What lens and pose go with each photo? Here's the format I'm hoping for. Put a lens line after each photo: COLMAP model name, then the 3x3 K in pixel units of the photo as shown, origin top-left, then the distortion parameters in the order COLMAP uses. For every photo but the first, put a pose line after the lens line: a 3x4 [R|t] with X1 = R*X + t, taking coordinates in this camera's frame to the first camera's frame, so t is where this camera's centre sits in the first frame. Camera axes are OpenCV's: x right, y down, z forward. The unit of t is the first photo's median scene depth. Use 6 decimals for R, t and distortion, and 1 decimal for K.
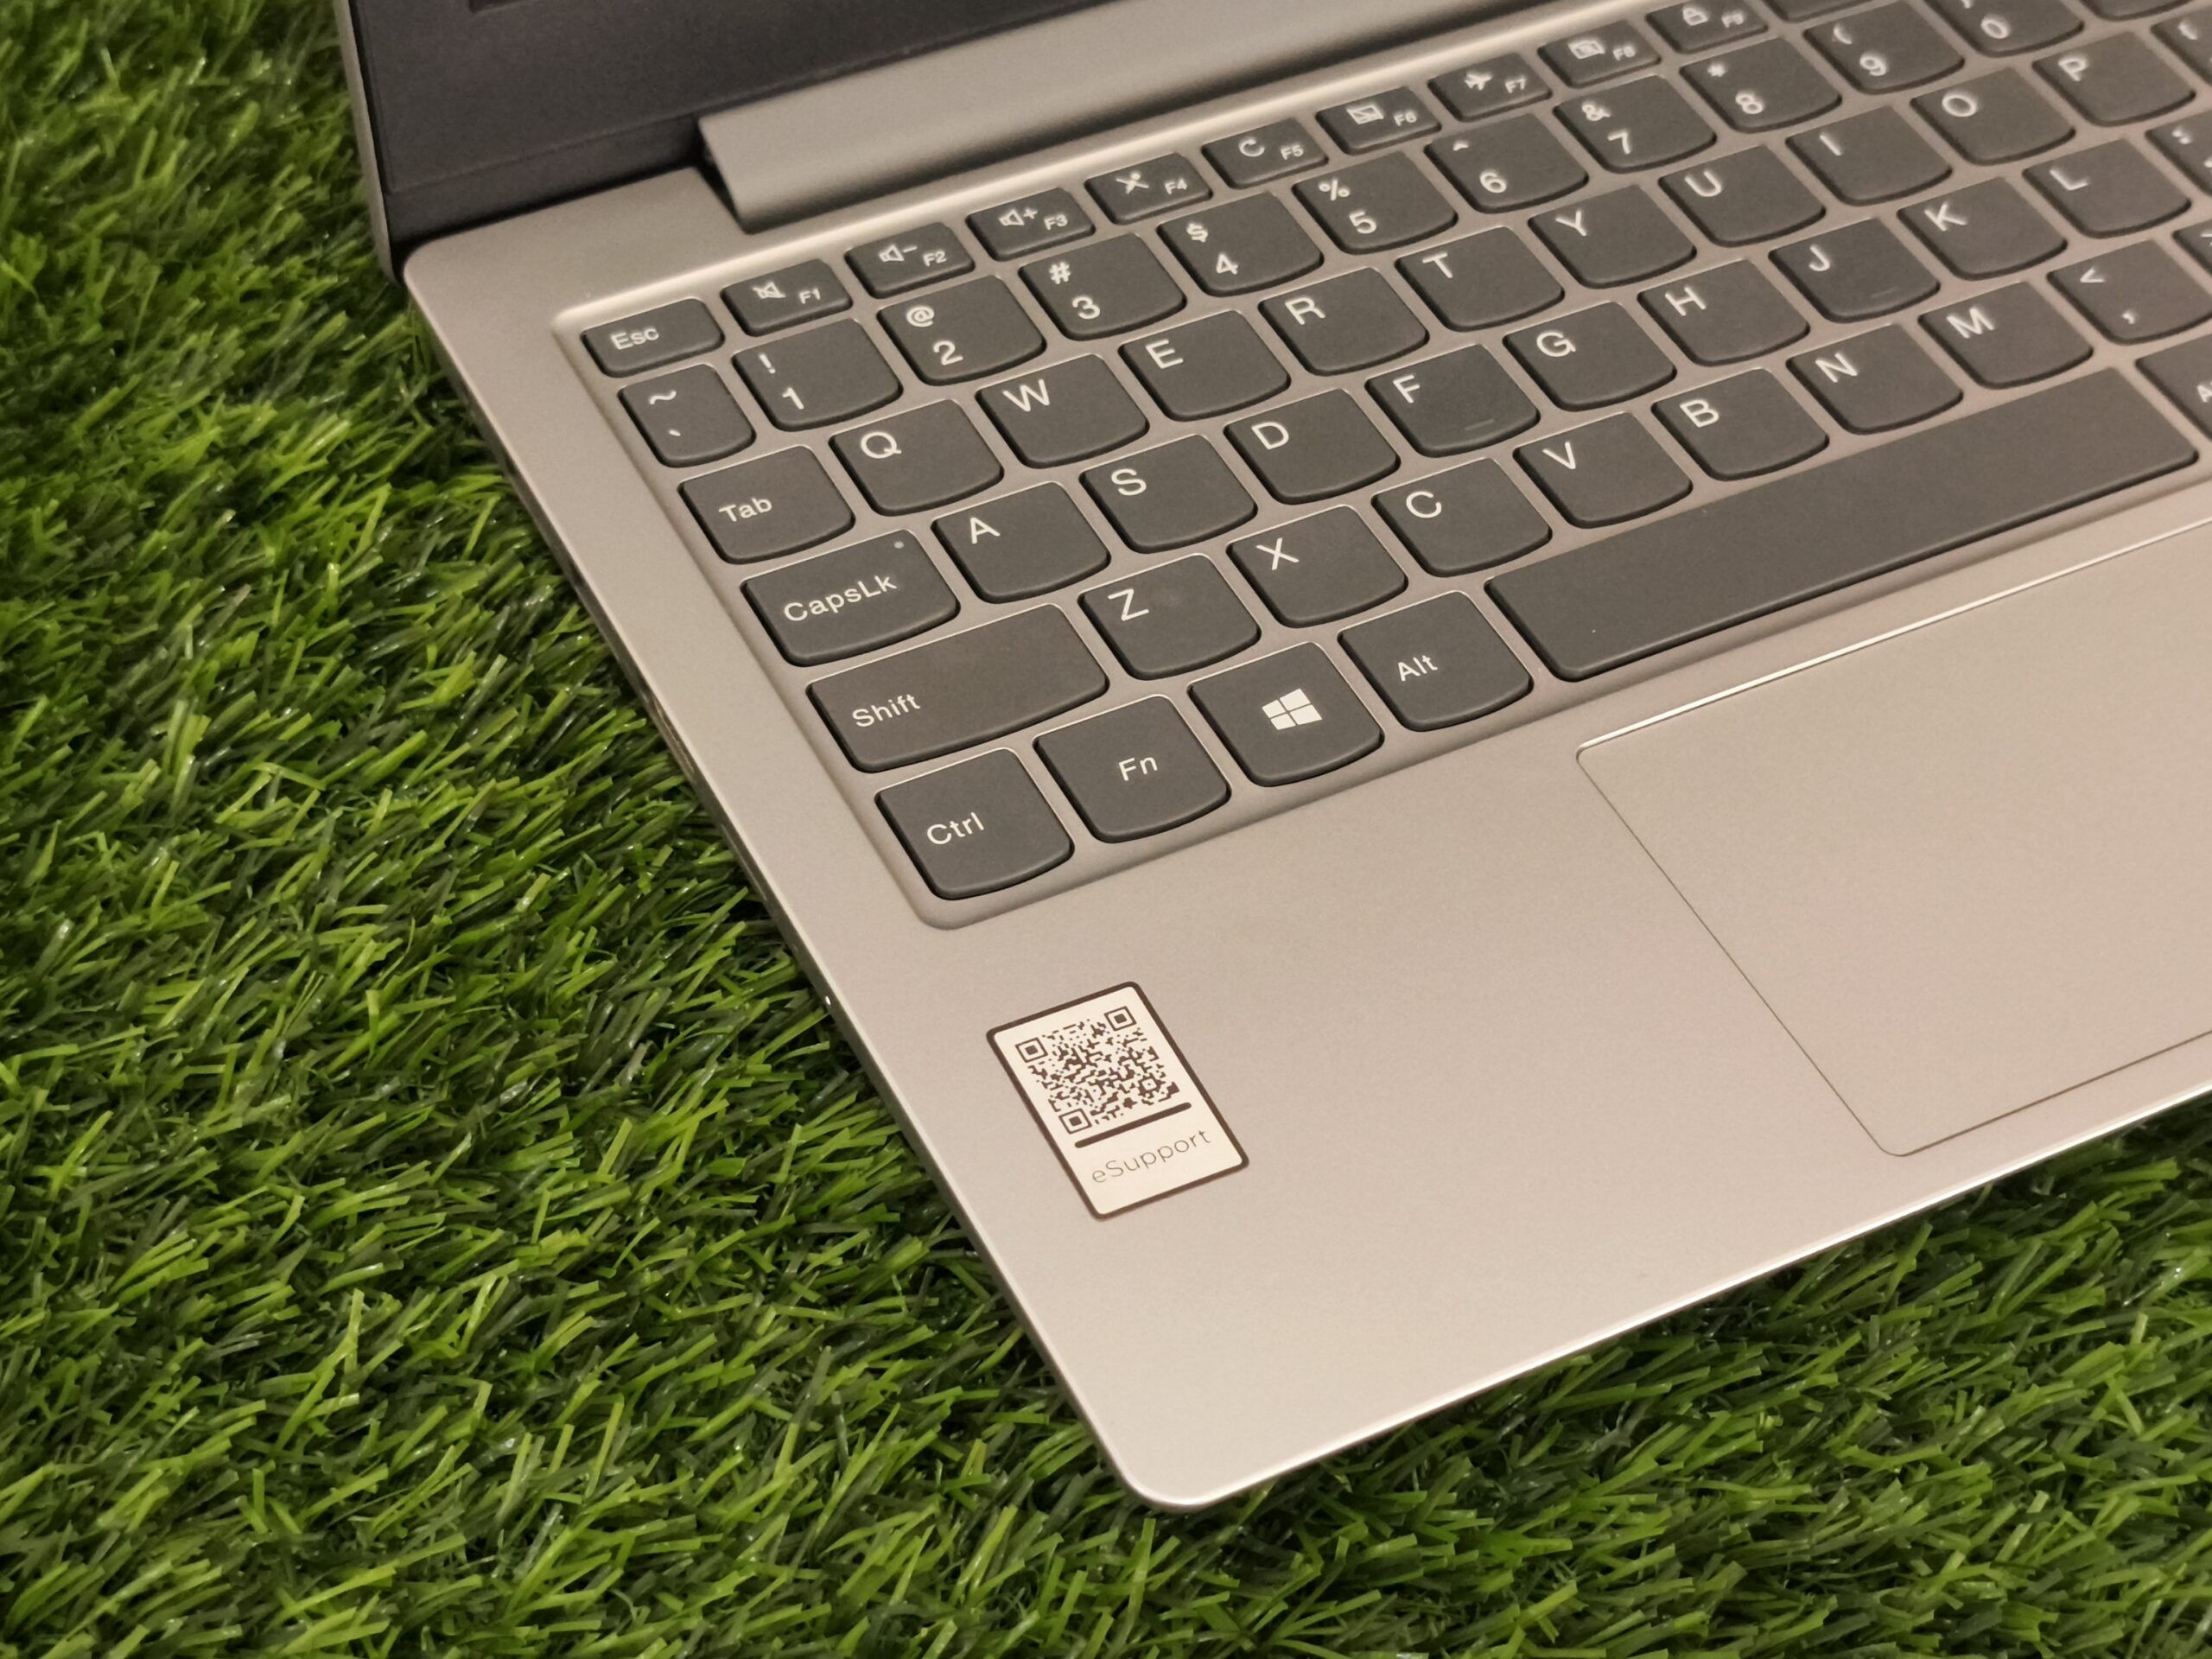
lens RADIAL K [[4269.8, 0, 1106.0], [0, 4269.8, 829.5], [0, 0, 1]] dist [0.031196, 0.045097]
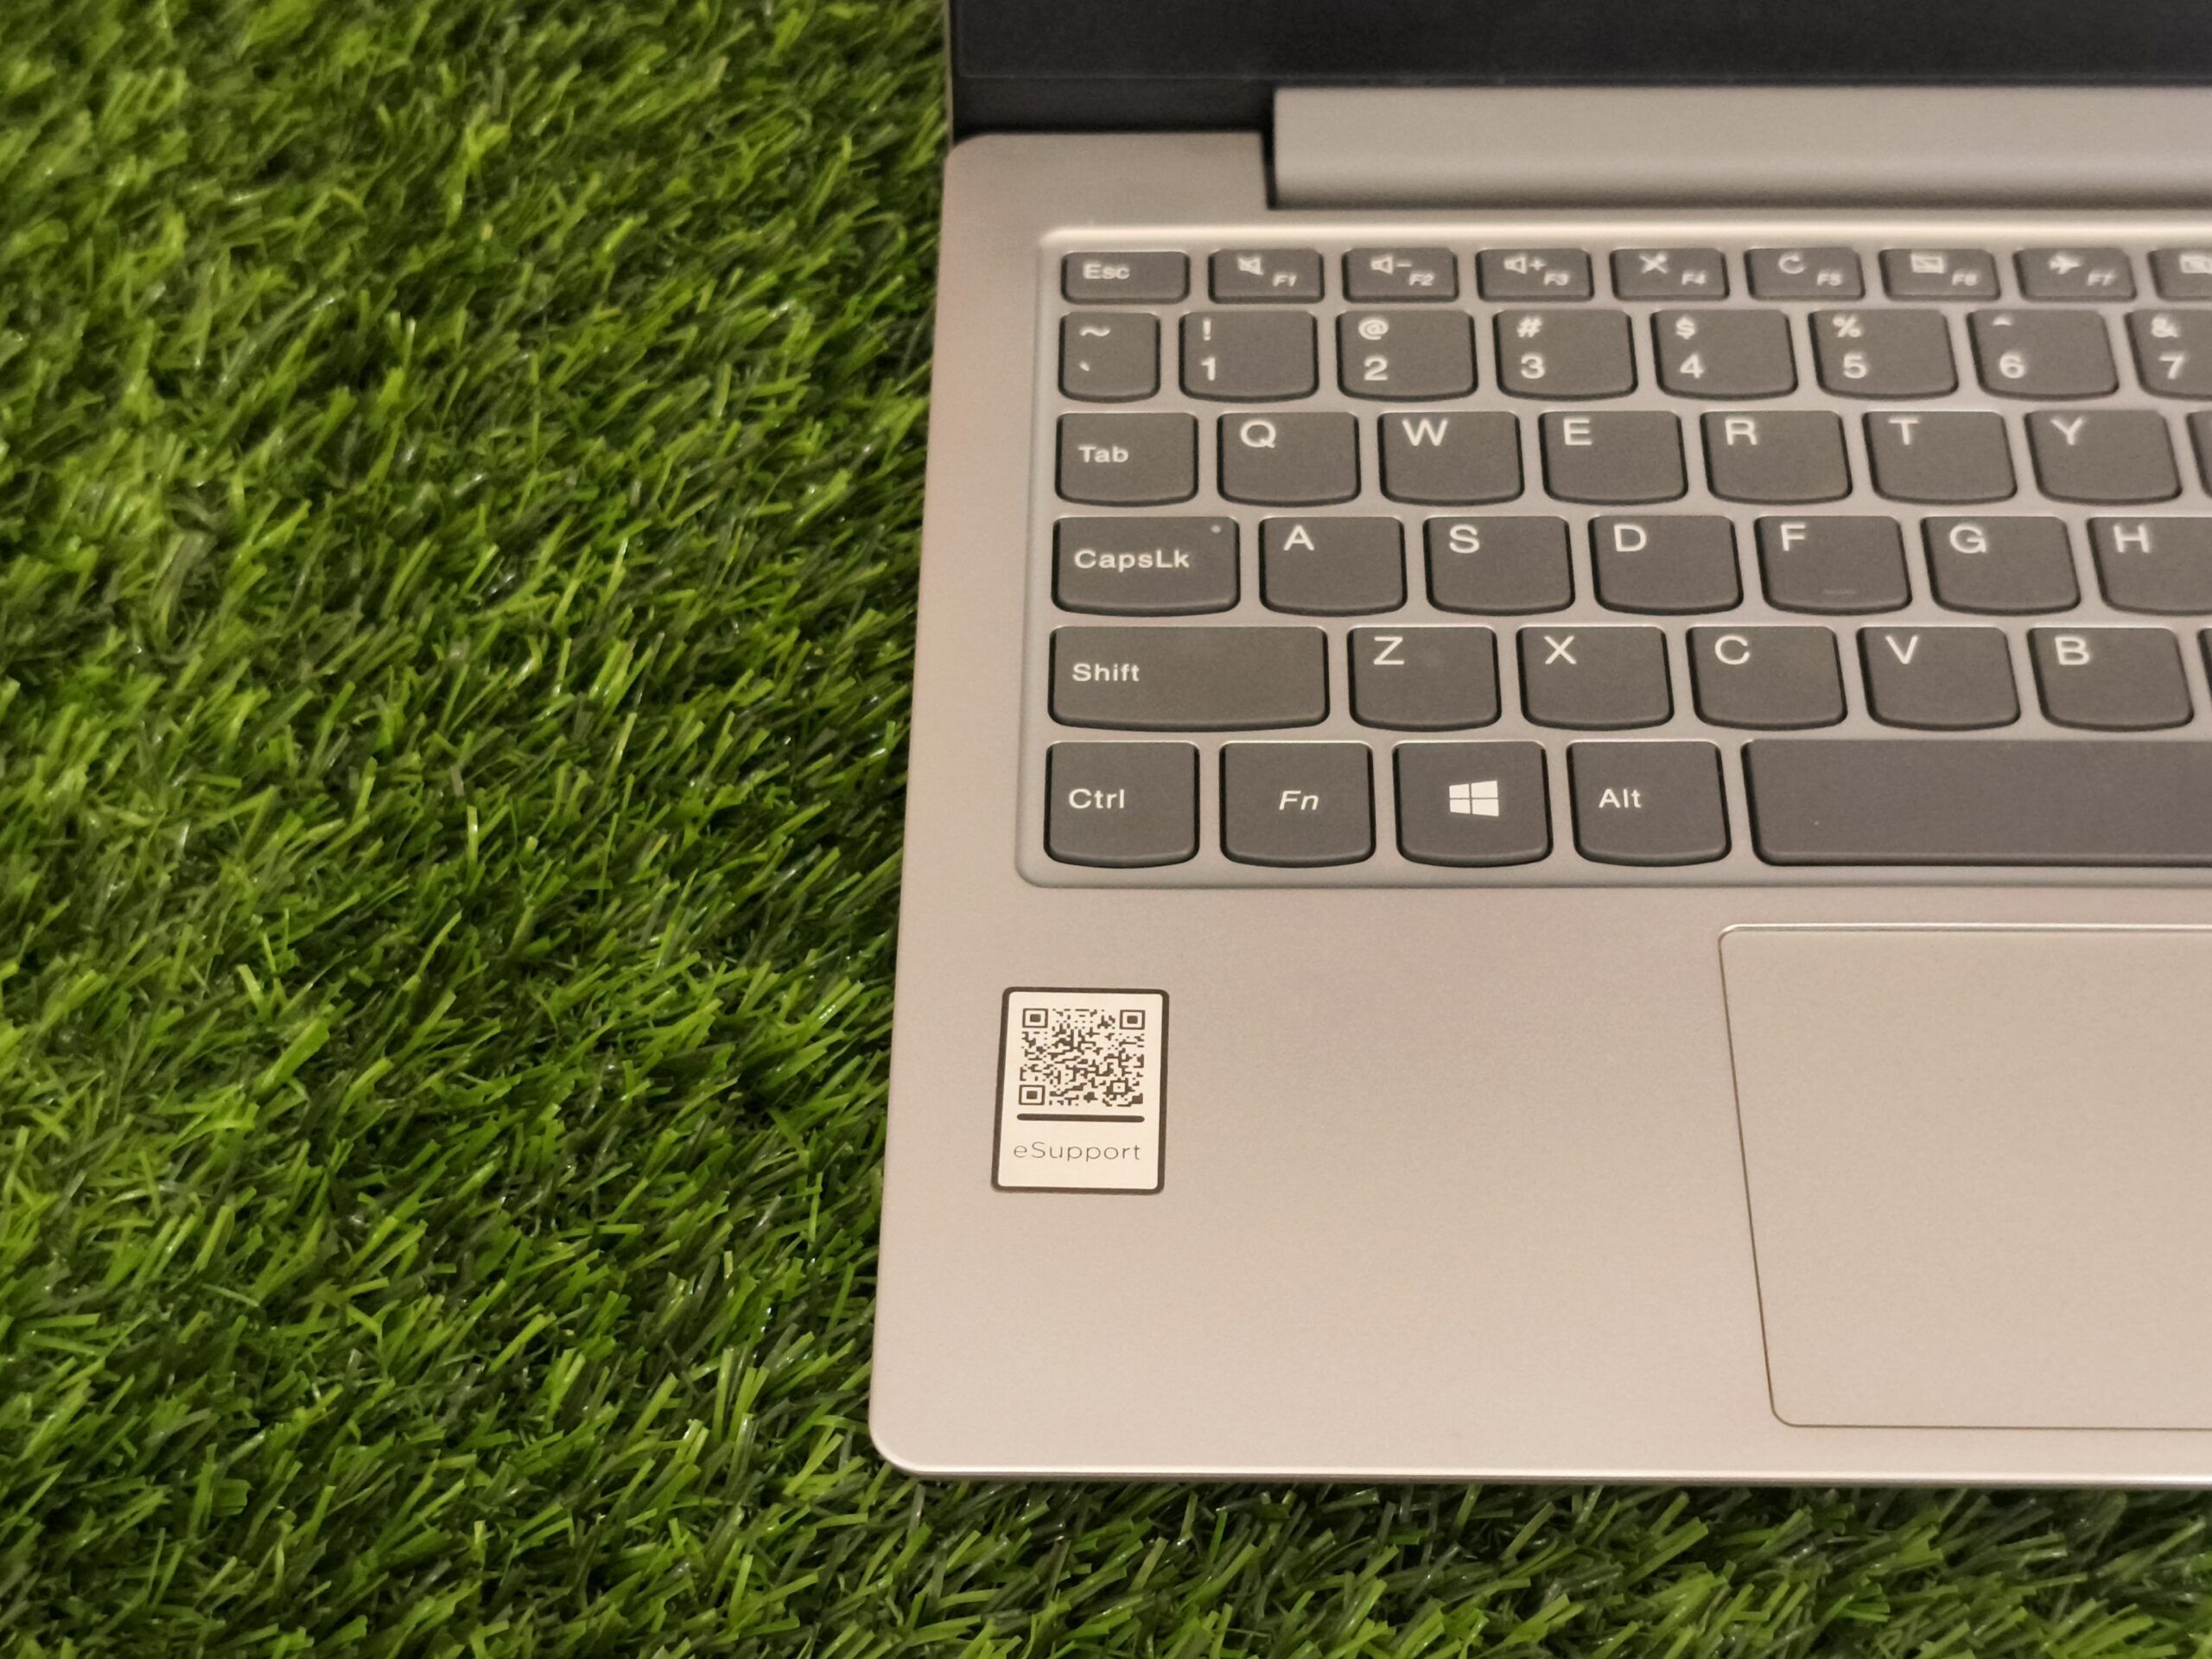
lens RADIAL K [[3826.2, 0, 1106.0], [0, 3826.2, 829.5], [0, 0, 1]] dist [0.001417, -0.098509]
pose [[0.878529, 0.333491, -0.342011, 0.272479], [-0.312488, 0.942743, 0.116565, -0.096656], [0.361302, 0.004468, 0.932438, 0.101100]]
